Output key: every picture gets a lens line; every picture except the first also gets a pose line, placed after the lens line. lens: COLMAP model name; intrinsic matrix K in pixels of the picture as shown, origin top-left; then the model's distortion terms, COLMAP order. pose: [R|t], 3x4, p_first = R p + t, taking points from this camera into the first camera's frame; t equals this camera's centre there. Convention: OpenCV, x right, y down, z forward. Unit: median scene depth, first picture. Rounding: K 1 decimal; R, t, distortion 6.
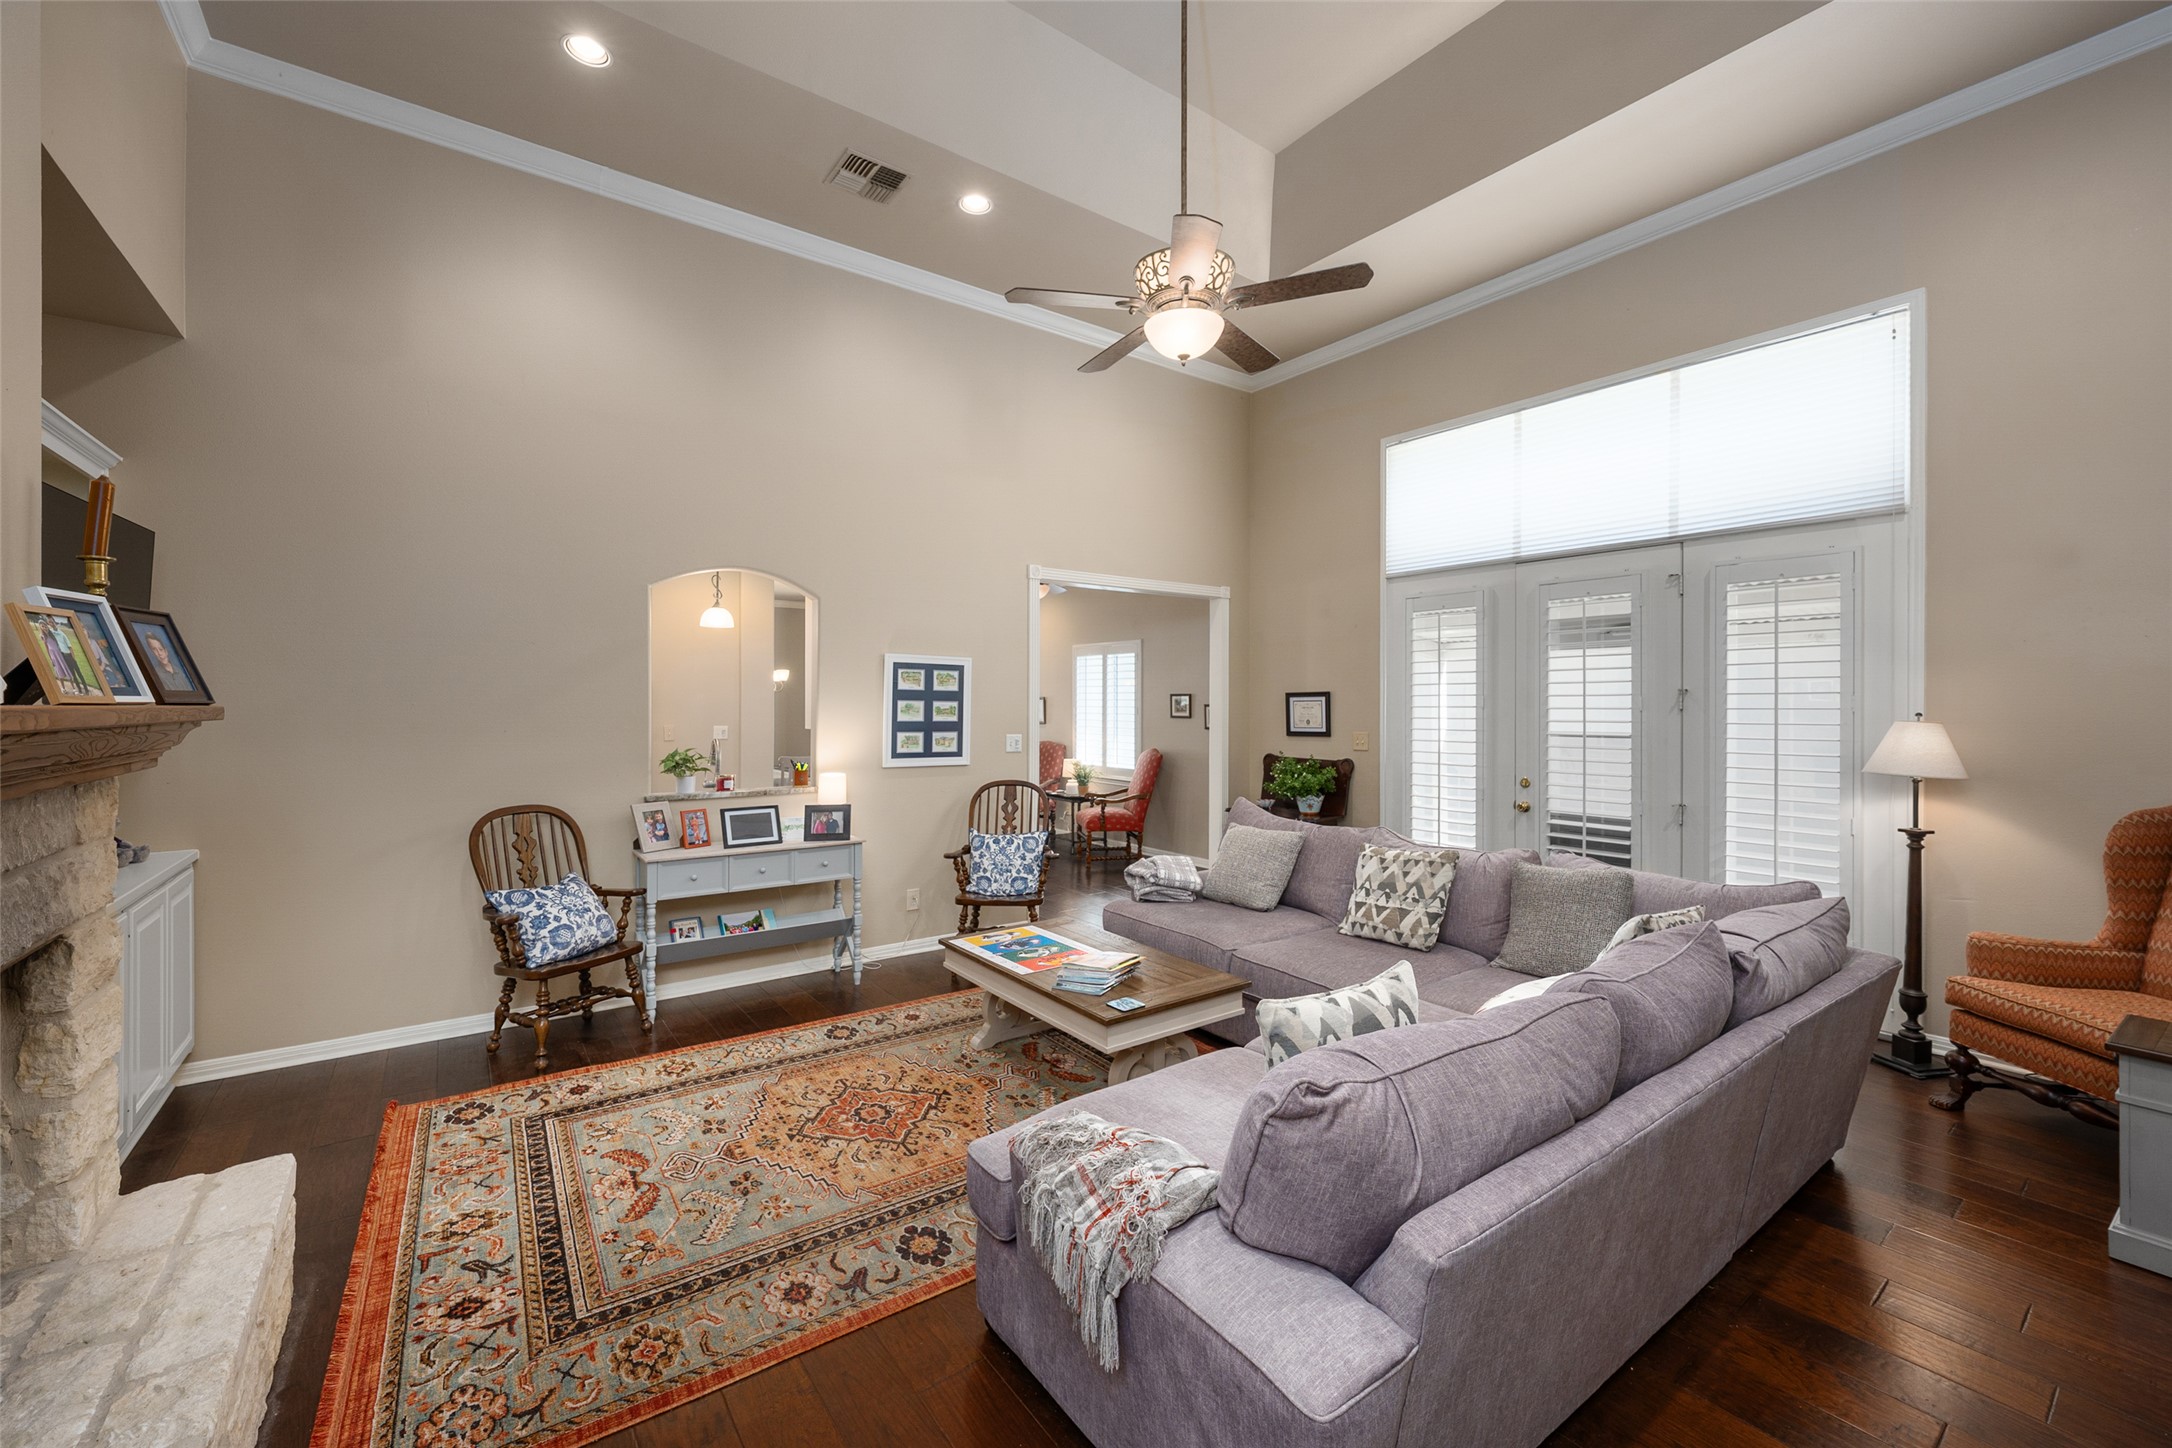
lens RADIAL K [[865.6, 0, 1081.9], [0, 865.6, 709.4], [0, 0, 1]] dist [0.002989, 0.000118]
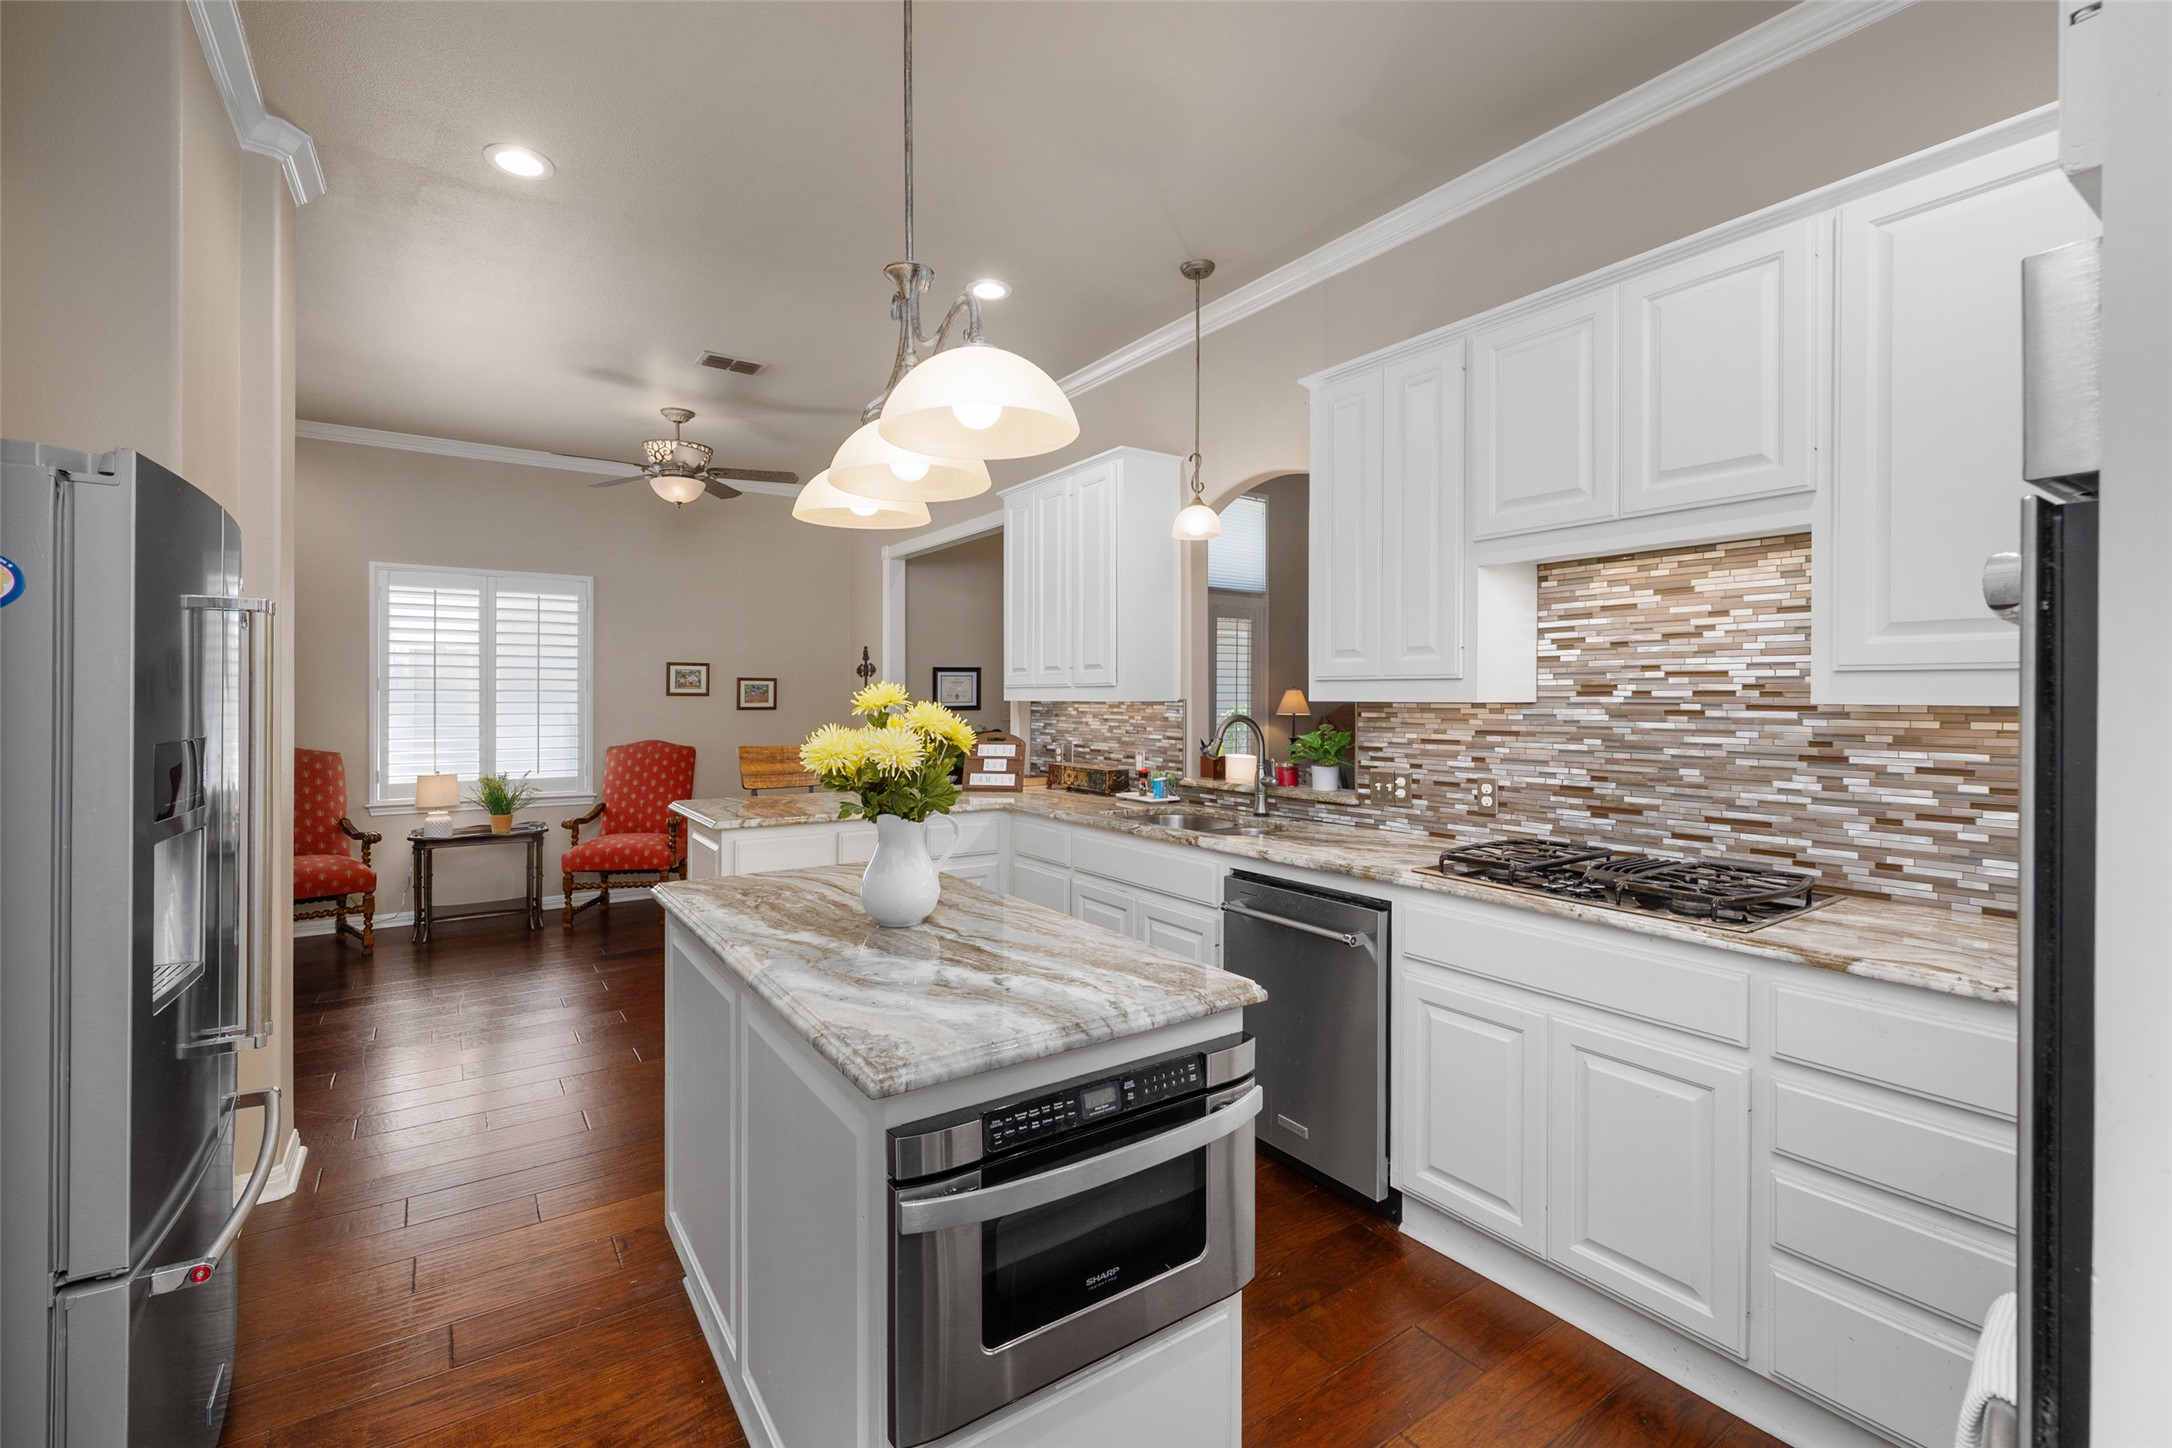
lens RADIAL K [[945.6, 0, 1084.2], [0, 945.6, 709.2], [0, 0, 1]] dist [-0.001064, -0.000495]
pose [[0.028046, -0.013866, 0.999510, -1.287289], [0.003752, 0.999898, 0.013766, 0.022155], [-0.999600, 0.003364, 0.028095, 1.232293]]
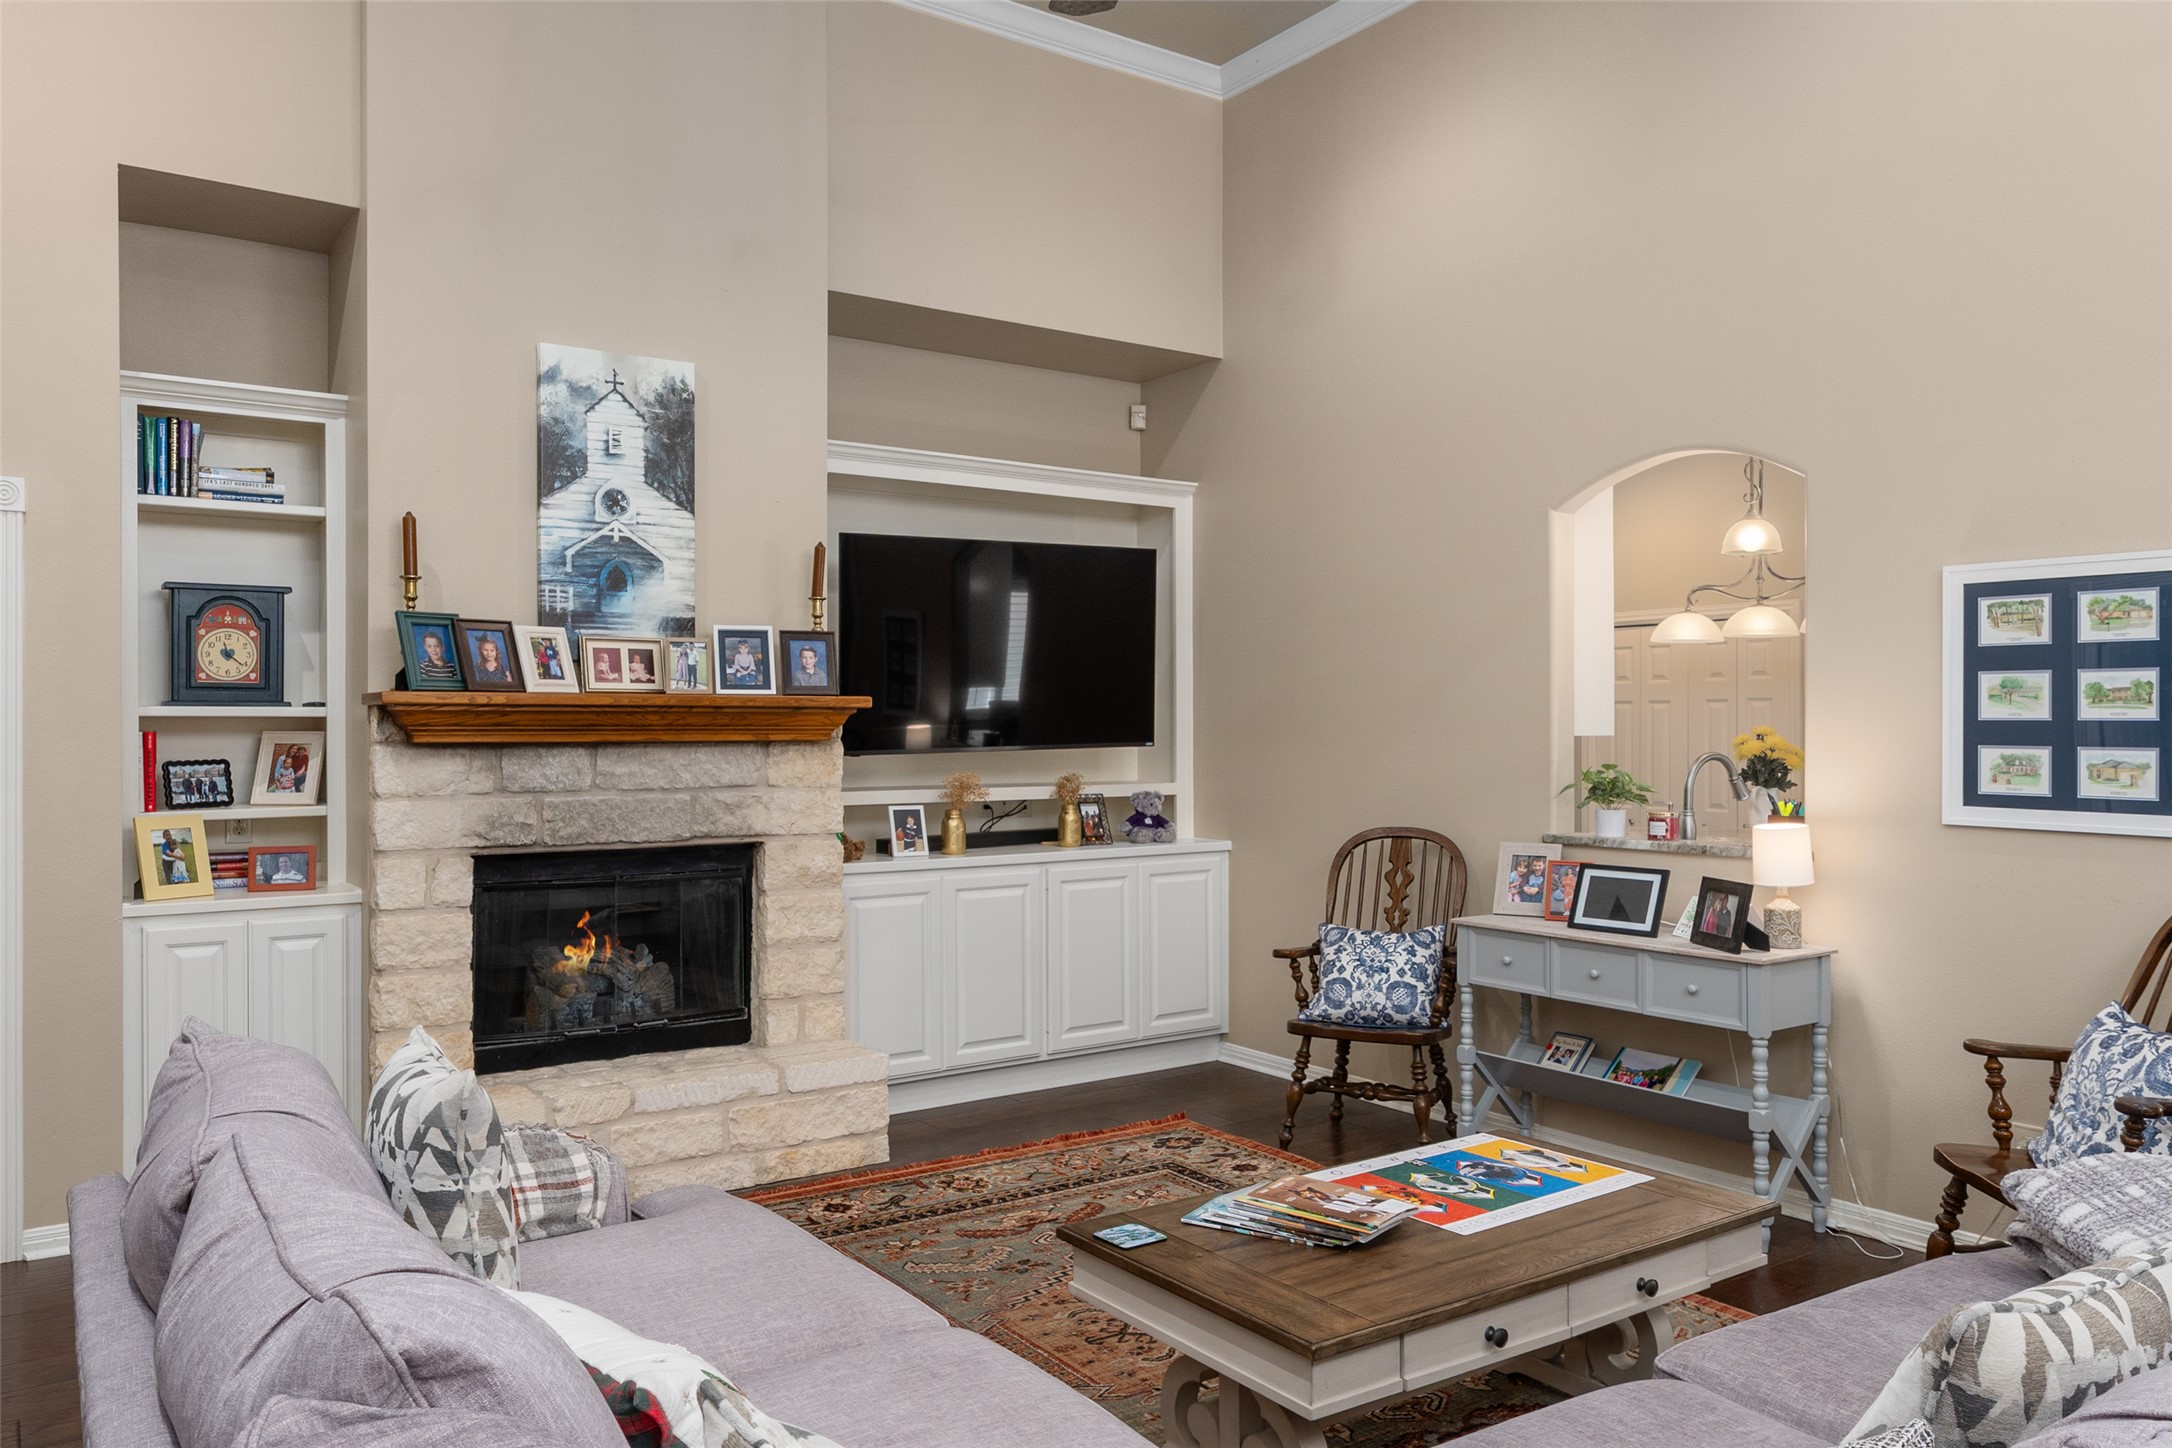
lens RADIAL K [[1562.3, 0, 1075.7], [0, 1562.3, 731.8], [0, 0, 1]] dist [0.001427, -0.005492]
pose [[-0.025837, 0.000875, -0.999666, 0.695866], [0.000758, 0.999999, 0.000856, 0.022412], [0.999666, -0.000736, -0.025838, 0.687966]]
